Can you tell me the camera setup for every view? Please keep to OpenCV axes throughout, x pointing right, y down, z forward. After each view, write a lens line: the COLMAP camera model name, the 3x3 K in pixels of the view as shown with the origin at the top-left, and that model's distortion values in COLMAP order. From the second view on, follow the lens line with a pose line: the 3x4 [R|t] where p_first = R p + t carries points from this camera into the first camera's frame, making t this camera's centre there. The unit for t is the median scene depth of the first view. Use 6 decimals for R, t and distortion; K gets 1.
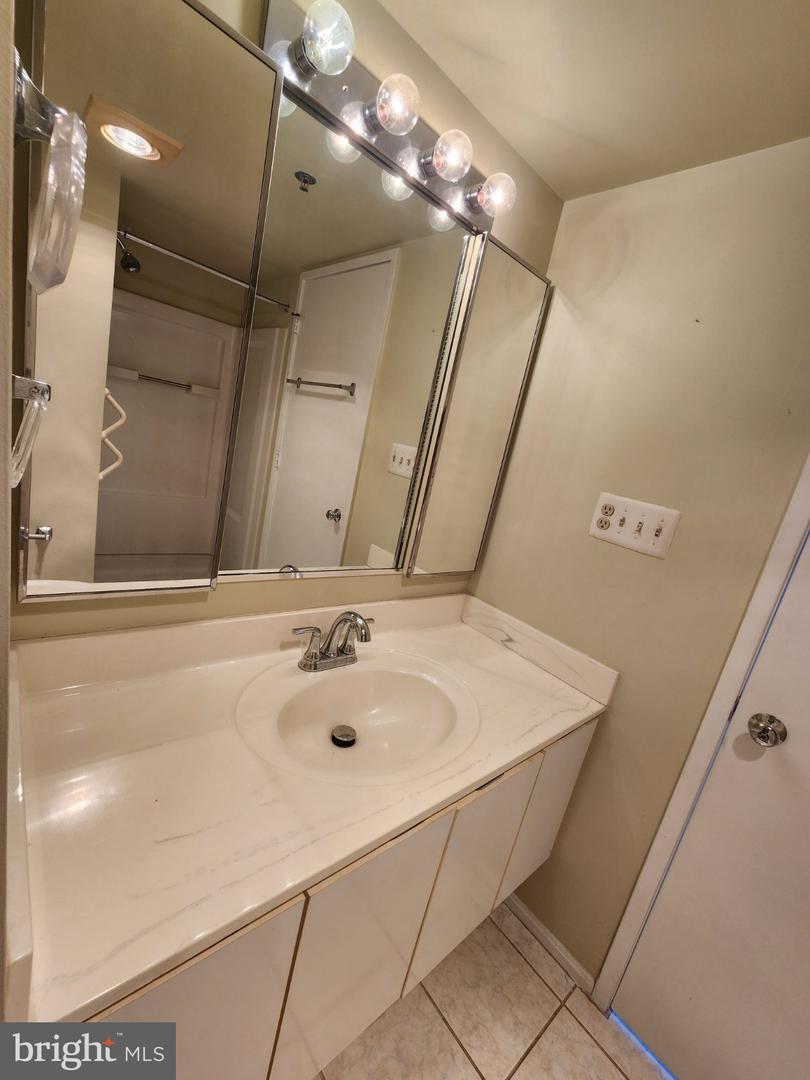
lens RADIAL K [[439.3, 0, 407.2], [0, 439.3, 538.5], [0, 0, 1]] dist [-0.002990, 0.000188]
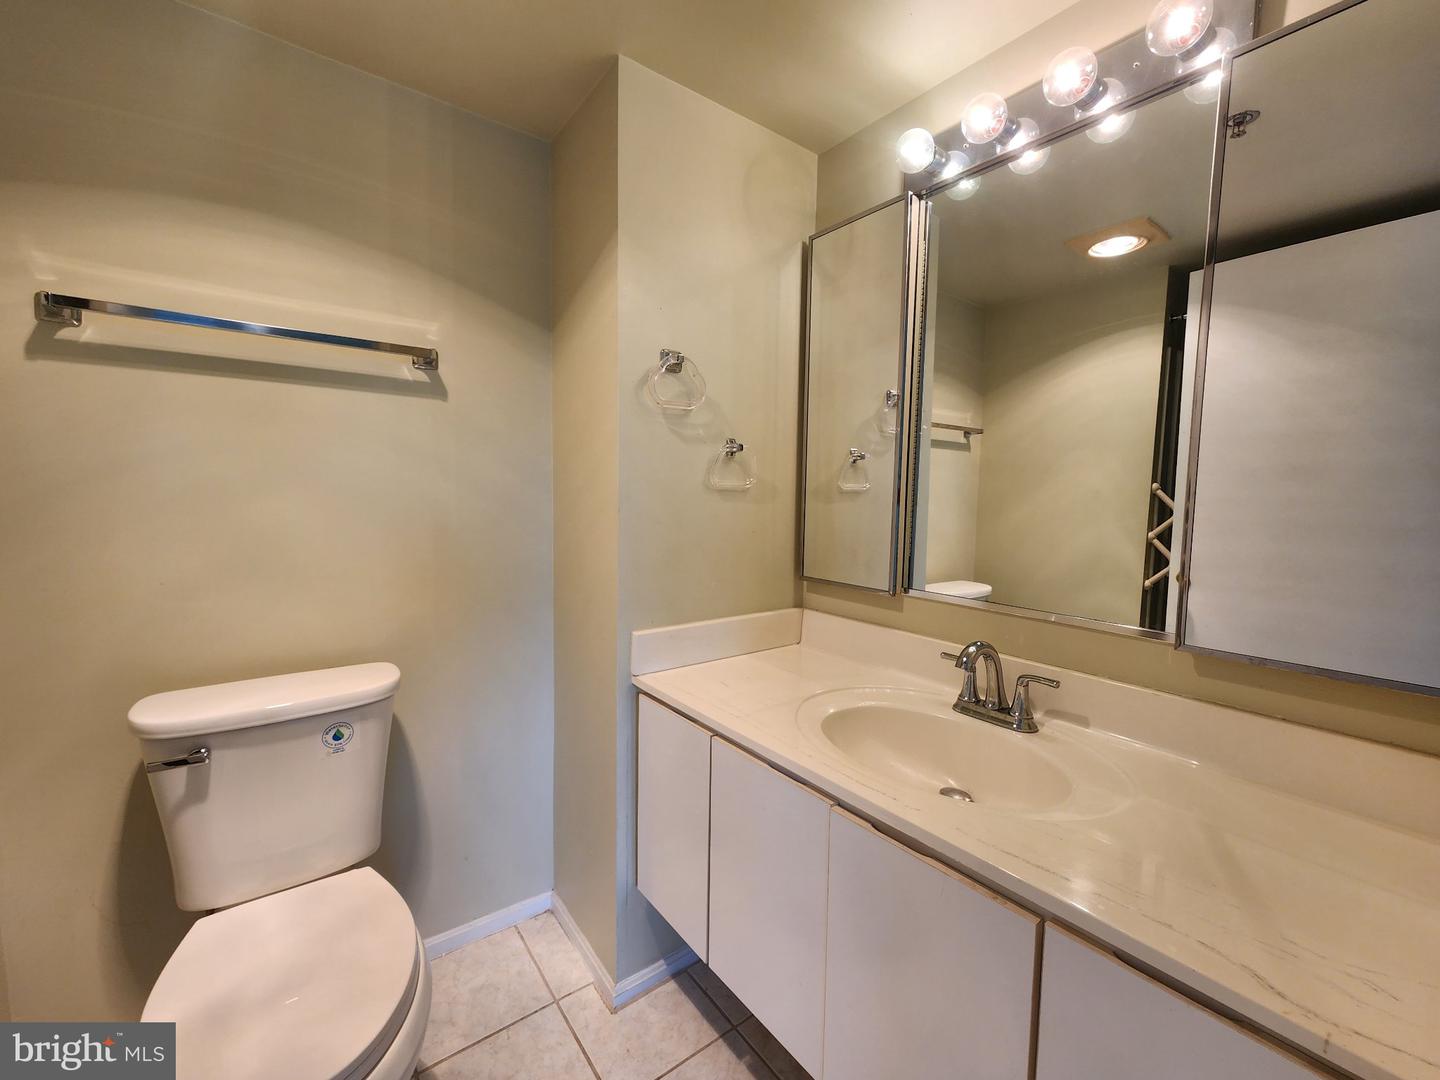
lens RADIAL K [[585.7, 0, 734.3], [0, 585.7, 543.0], [0, 0, 1]] dist [-0.002990, 0.000188]
pose [[-0.040783, -0.131589, -0.990465, 0.819831], [-0.240820, 0.963361, -0.118072, 0.191397], [0.969712, 0.233709, -0.070978, 0.491756]]
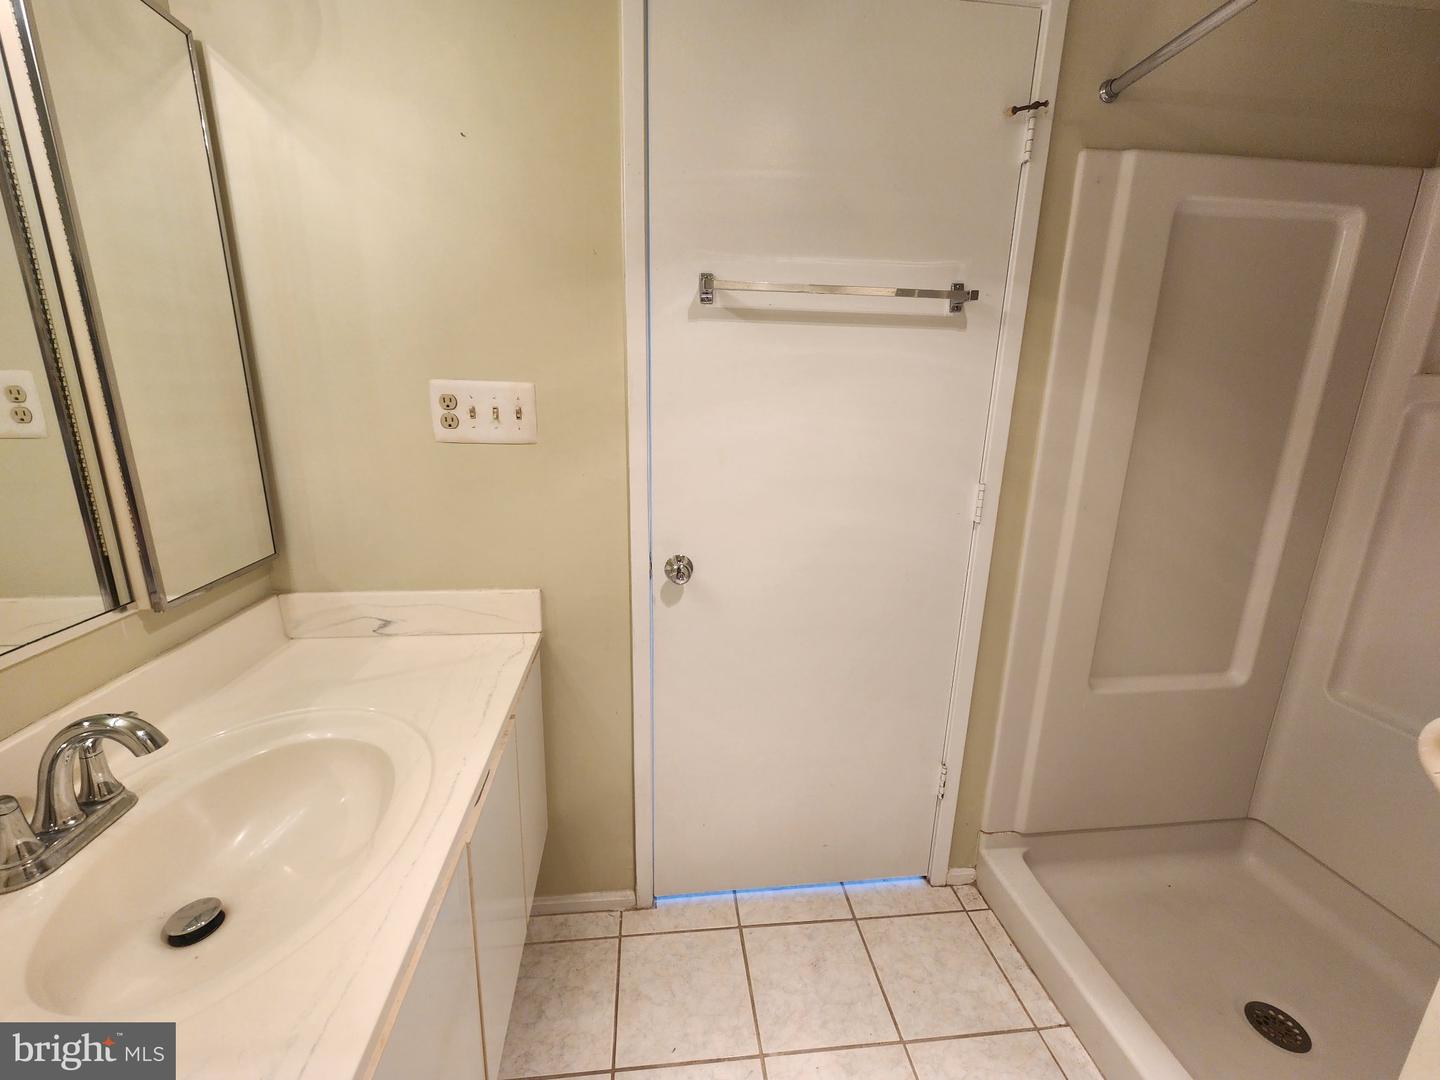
lens RADIAL K [[585.7, 0, 715.2], [0, 585.7, 538.3], [0, 0, 1]] dist [-0.002990, 0.000188]
pose [[0.563366, -0.390150, 0.728287, -0.104628], [0.276969, 0.919658, 0.278420, -0.002913], [-0.778400, 0.044861, 0.626164, 0.030465]]
